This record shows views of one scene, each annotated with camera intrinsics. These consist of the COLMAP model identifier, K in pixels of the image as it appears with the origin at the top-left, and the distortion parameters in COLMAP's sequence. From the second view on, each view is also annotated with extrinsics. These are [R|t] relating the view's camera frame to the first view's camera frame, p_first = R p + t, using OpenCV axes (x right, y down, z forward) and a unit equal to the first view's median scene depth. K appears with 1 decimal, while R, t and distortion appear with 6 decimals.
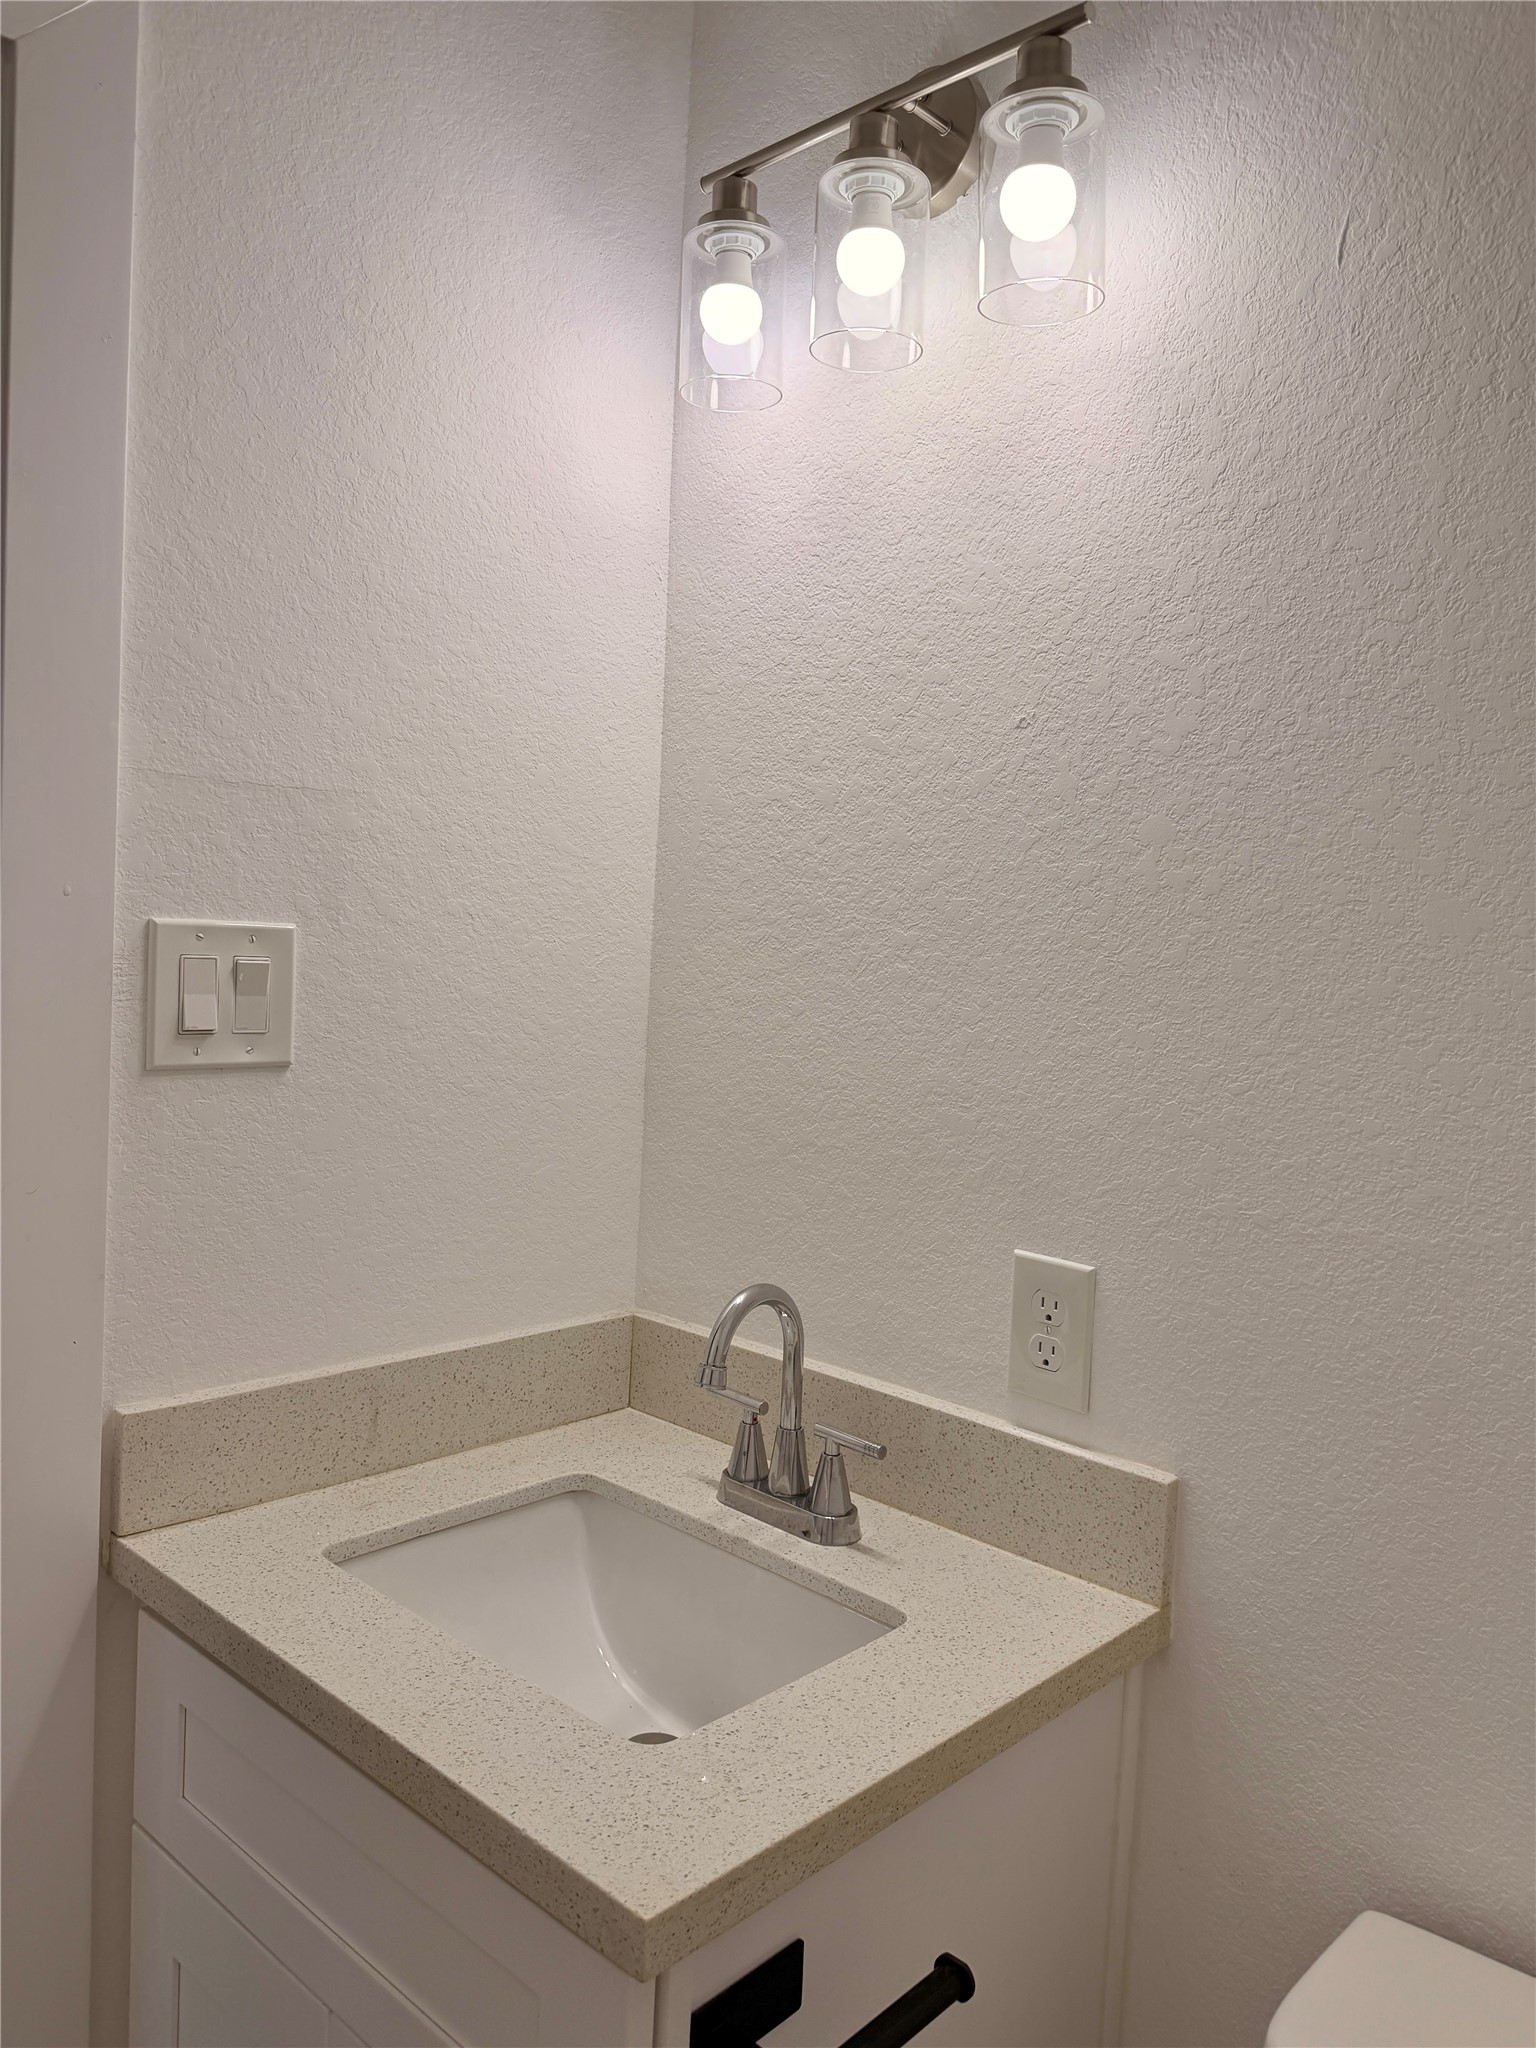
lens RADIAL K [[1455.4, 0, 768.0], [0, 1455.4, 1024.0], [0, 0, 1]] dist [0.123440, -0.250727]
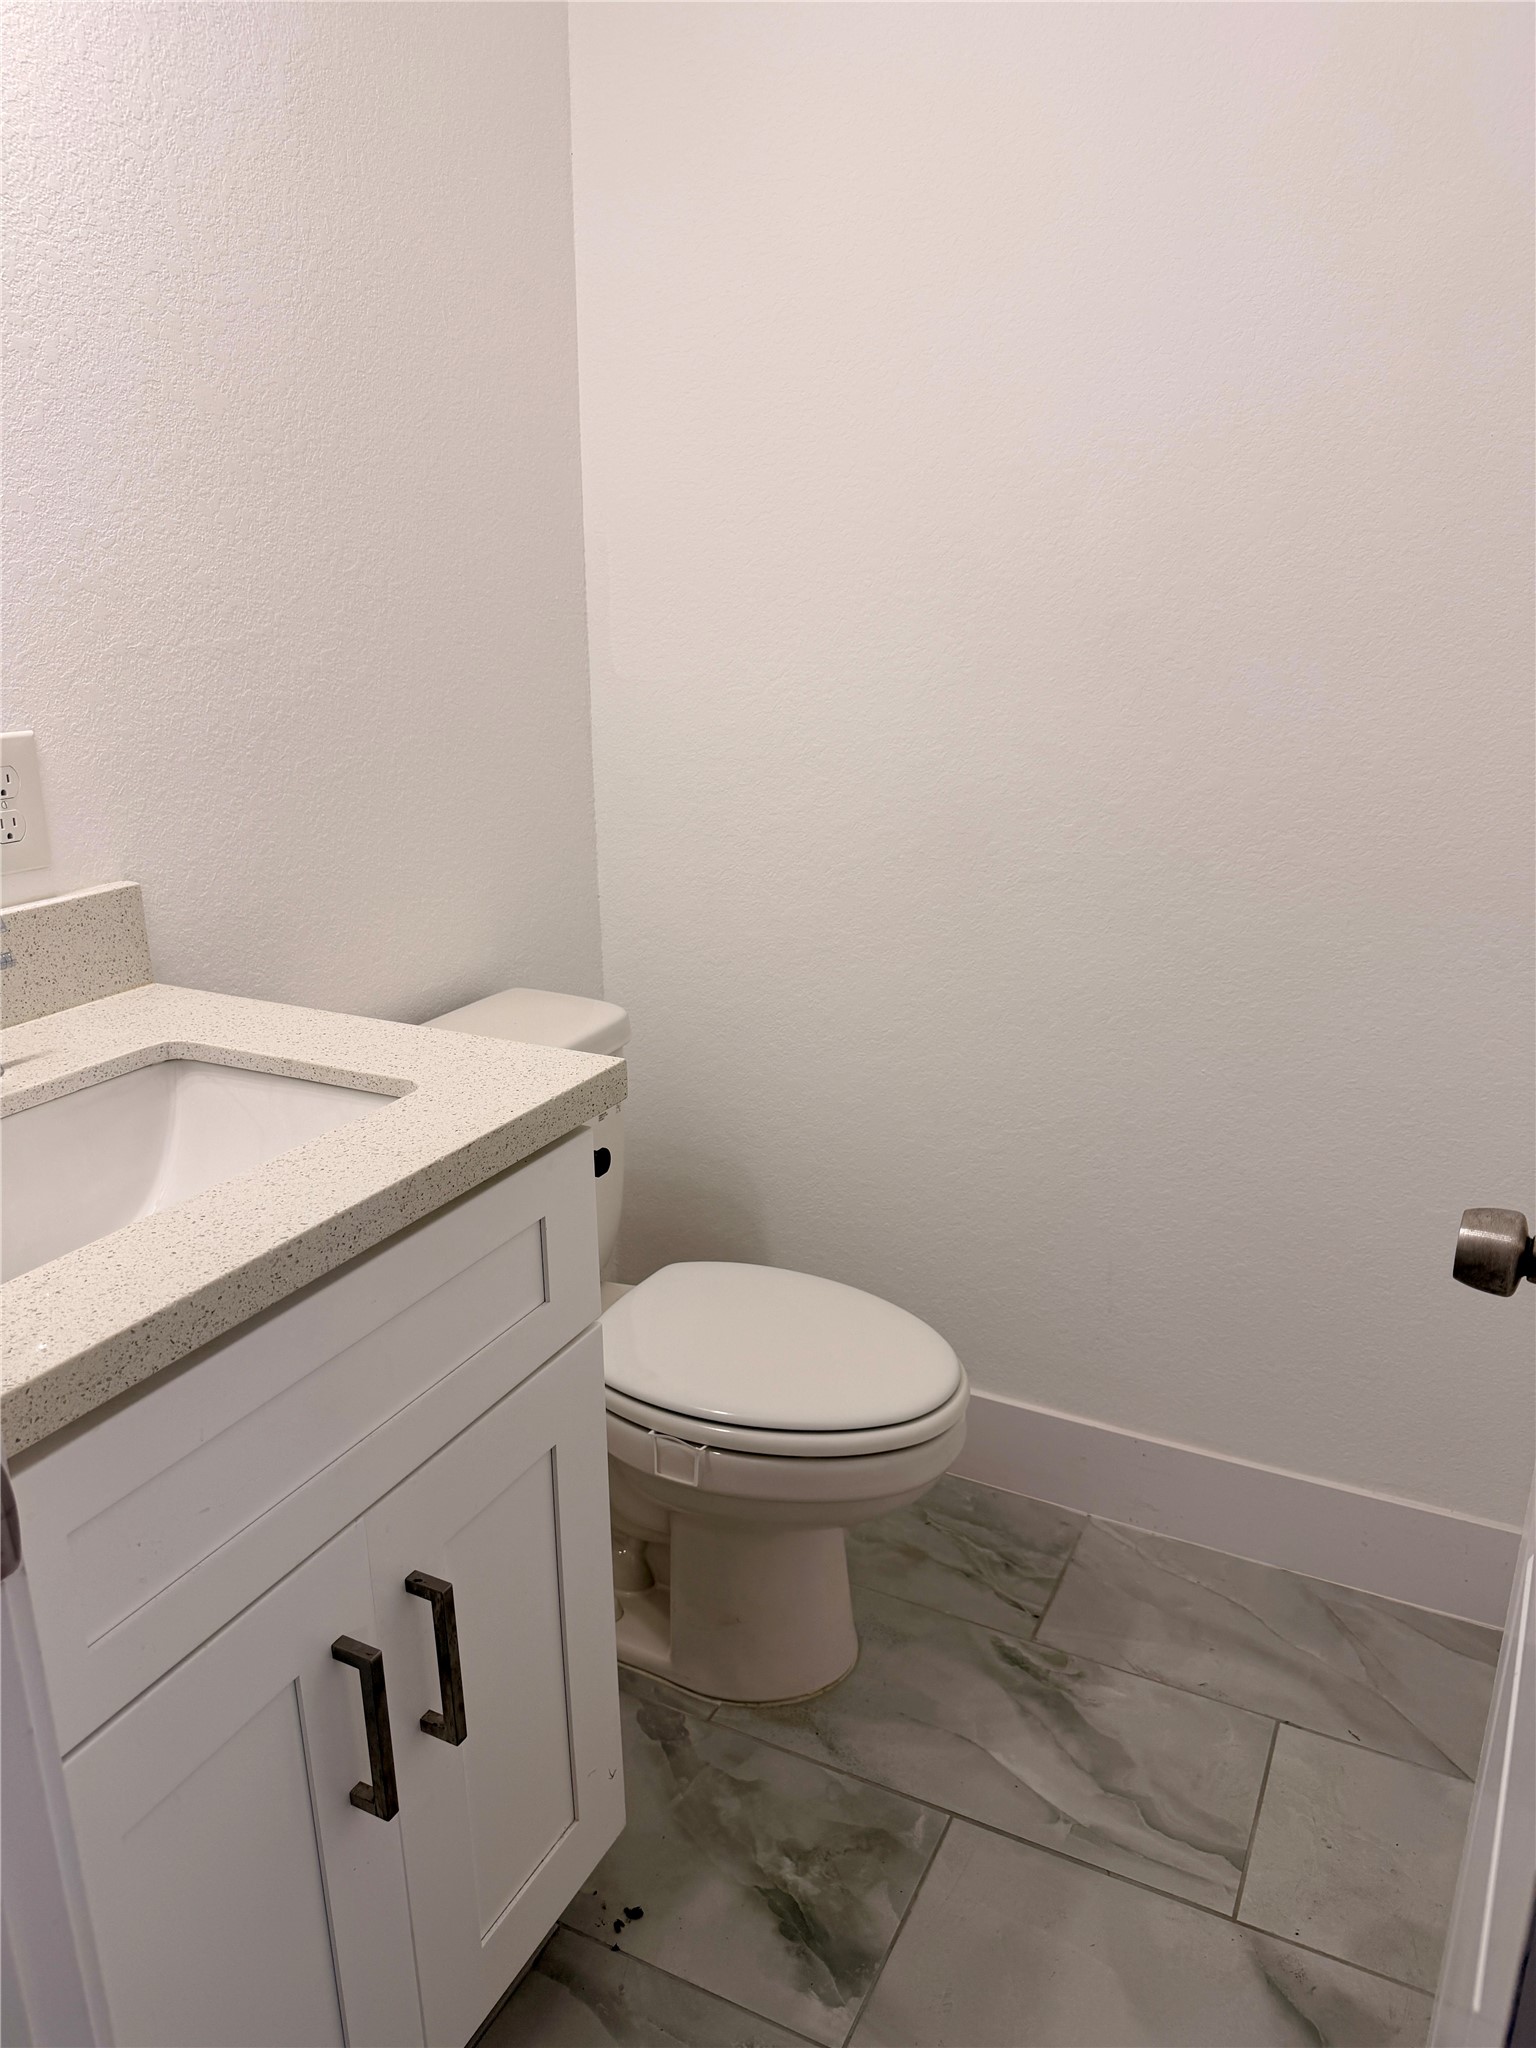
lens RADIAL K [[1445.6, 0, 768.0], [0, 1445.6, 1024.0], [0, 0, 1]] dist [-0.004053, -0.005285]
pose [[-0.277543, -0.333950, 0.900804, -0.982343], [0.045248, 0.932056, 0.359477, 0.011086], [-0.959647, 0.140530, -0.243575, 0.792133]]
